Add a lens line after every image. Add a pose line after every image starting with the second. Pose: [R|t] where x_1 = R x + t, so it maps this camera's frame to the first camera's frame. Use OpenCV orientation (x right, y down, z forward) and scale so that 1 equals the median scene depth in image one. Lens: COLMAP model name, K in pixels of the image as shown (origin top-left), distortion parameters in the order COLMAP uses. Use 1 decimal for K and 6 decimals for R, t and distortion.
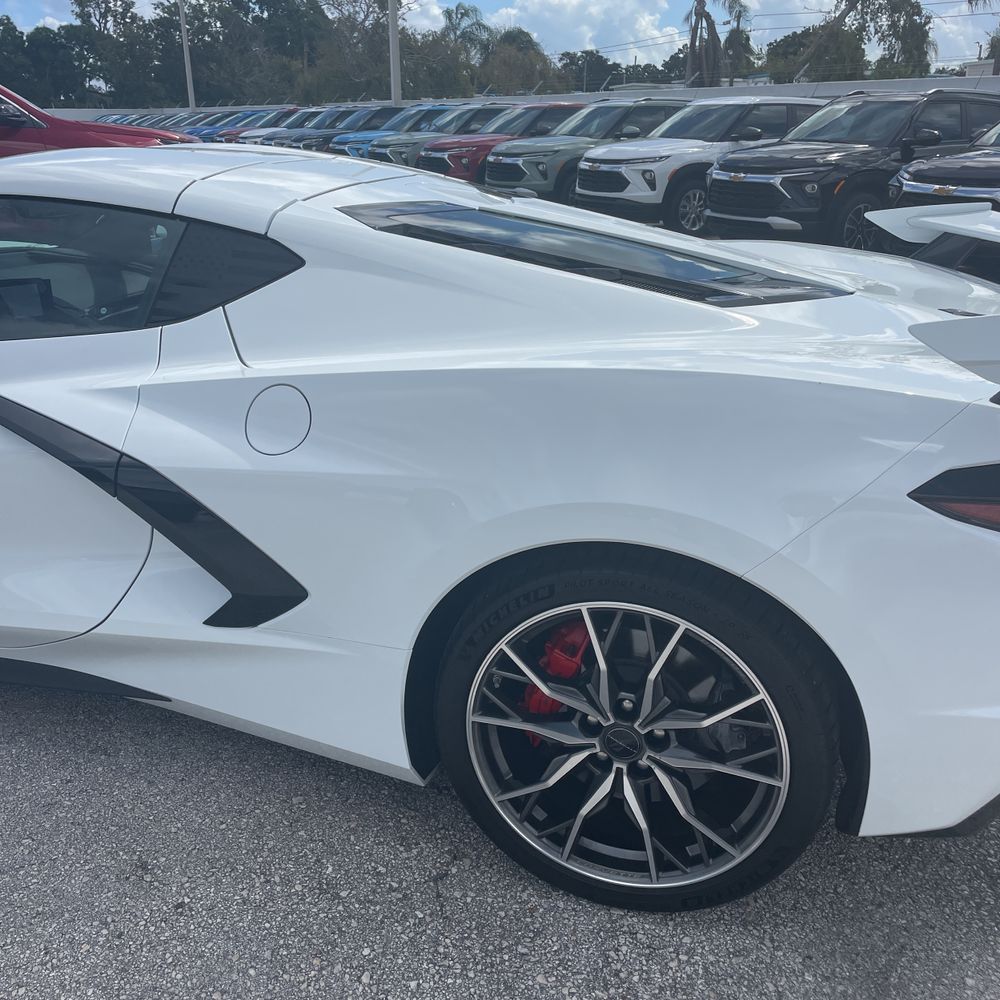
lens RADIAL K [[1013.1, 0, 492.1], [0, 1013.1, 490.9], [0, 0, 1]] dist [0.086364, -0.119677]
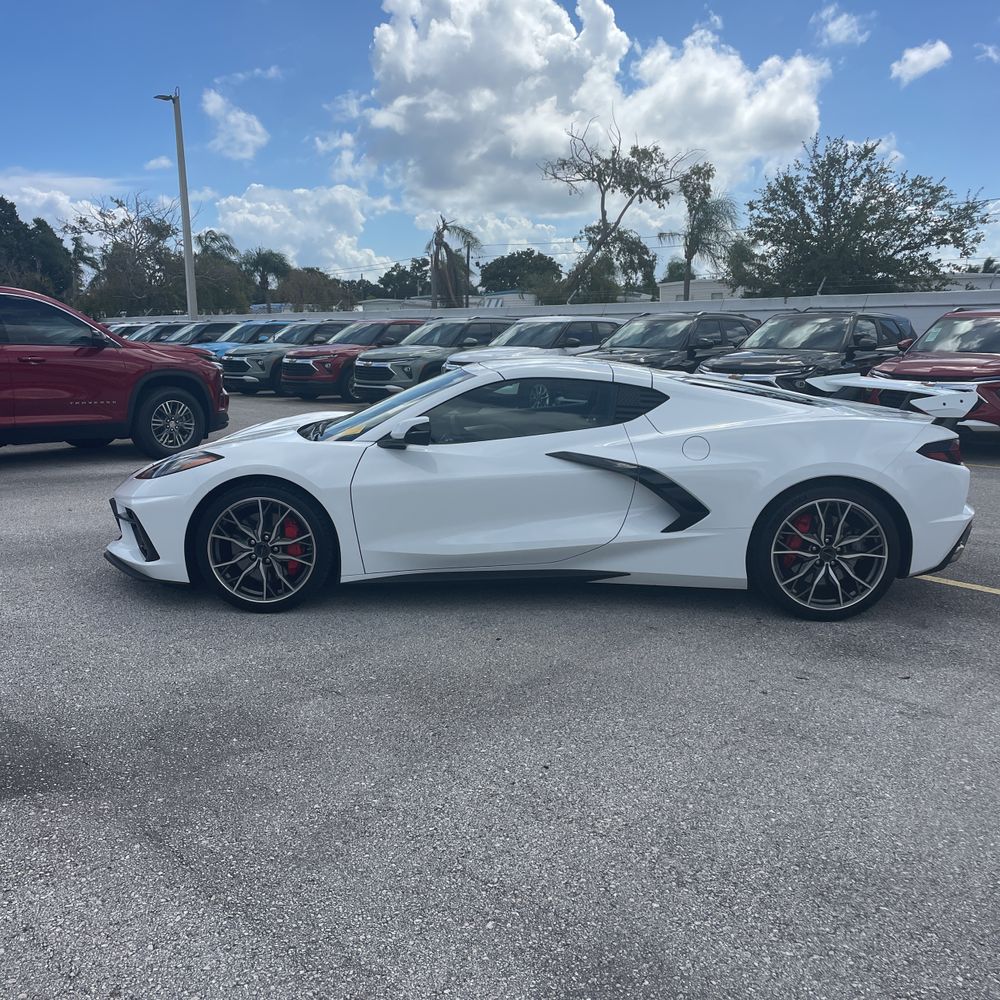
lens RADIAL K [[1009.6, 0, 496.6], [0, 1009.6, 501.1], [0, 0, 1]] dist [0.112557, -0.225485]
pose [[0.962182, -0.057200, 0.266333, -0.897952], [0.103665, 0.981029, -0.163817, 0.282395], [-0.251910, 0.185231, 0.949858, -0.885838]]
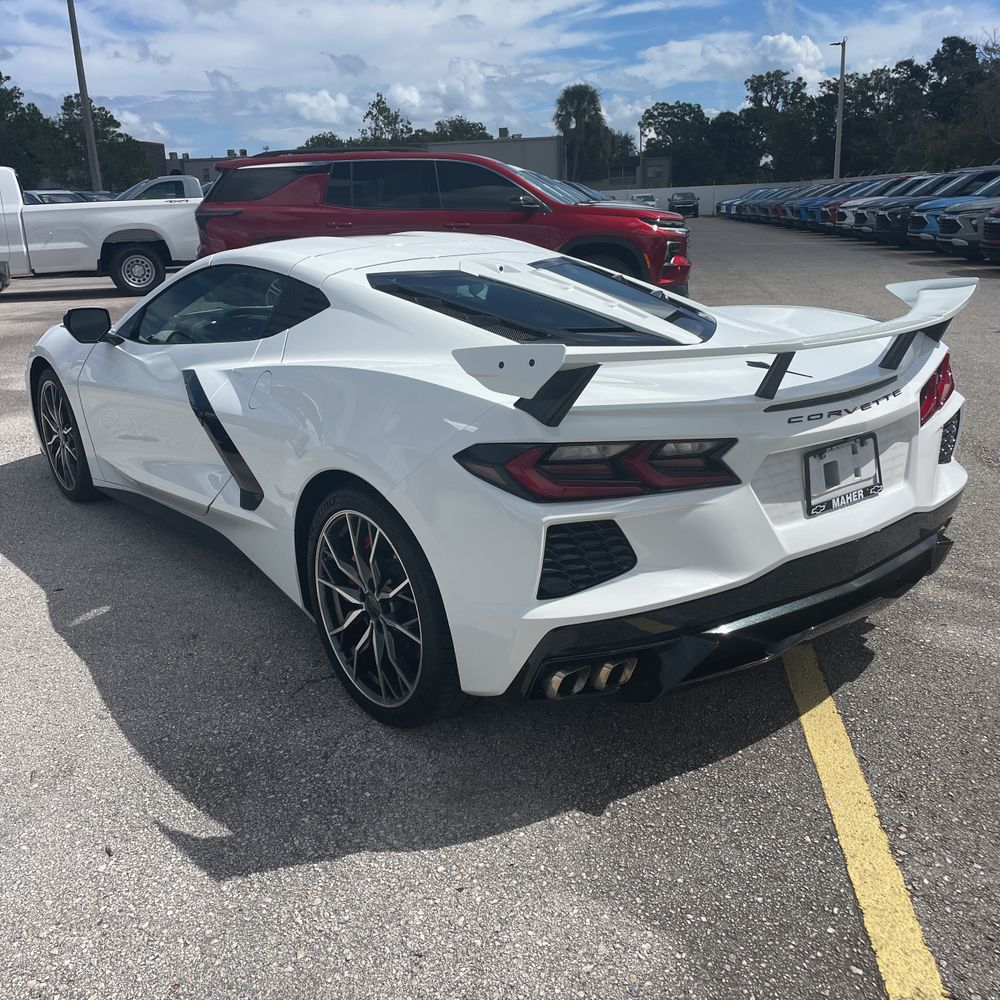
lens RADIAL K [[1003.8, 0, 498.6], [0, 1003.8, 500.5], [0, 0, 1]] dist [0.065973, -0.077391]
pose [[0.823087, 0.137015, -0.551140, 0.676996], [-0.164165, 0.986433, 0.000062, 0.030560], [0.543671, 0.090427, 0.834413, -0.131250]]
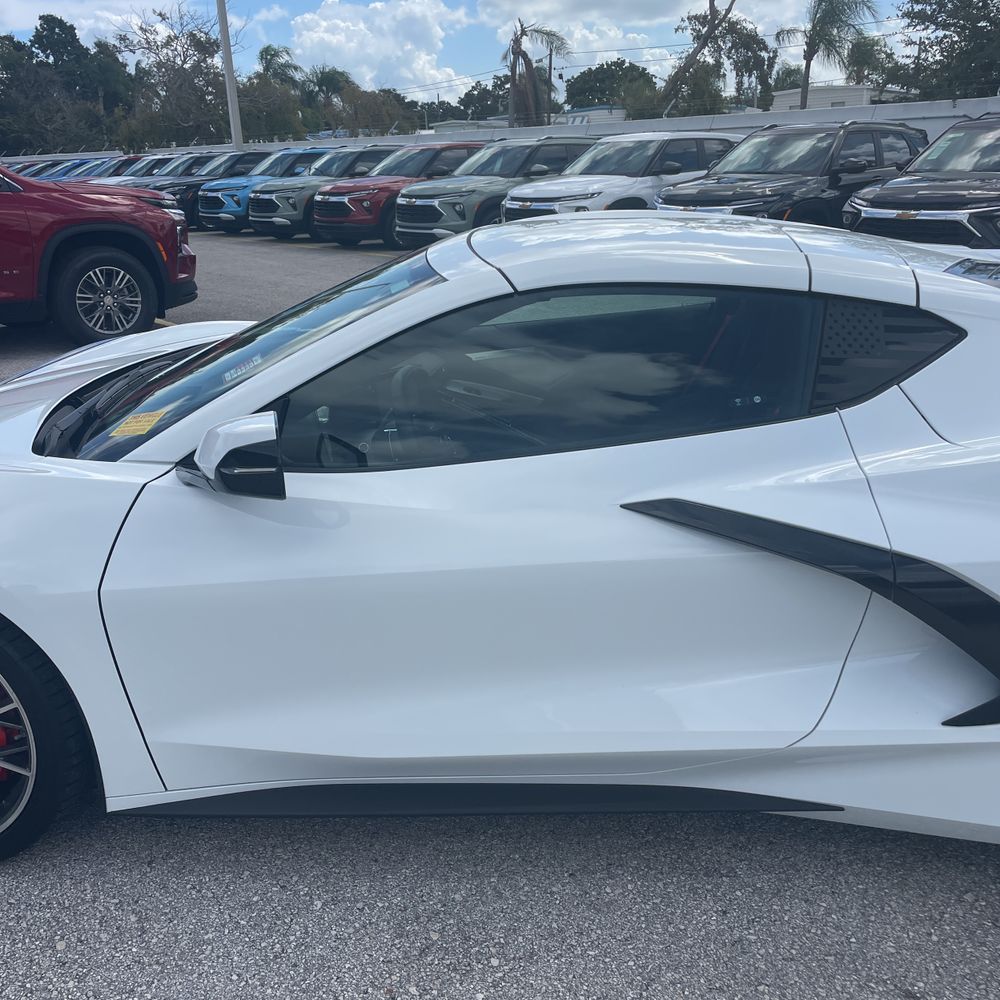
lens RADIAL K [[1013.1, 0, 492.1], [0, 1013.1, 490.9], [0, 0, 1]] dist [0.086364, -0.119677]
pose [[0.981514, -0.089639, 0.169102, -0.545205], [0.094900, 0.995215, -0.023269, -0.065663], [-0.166207, 0.038887, 0.985324, 0.089630]]
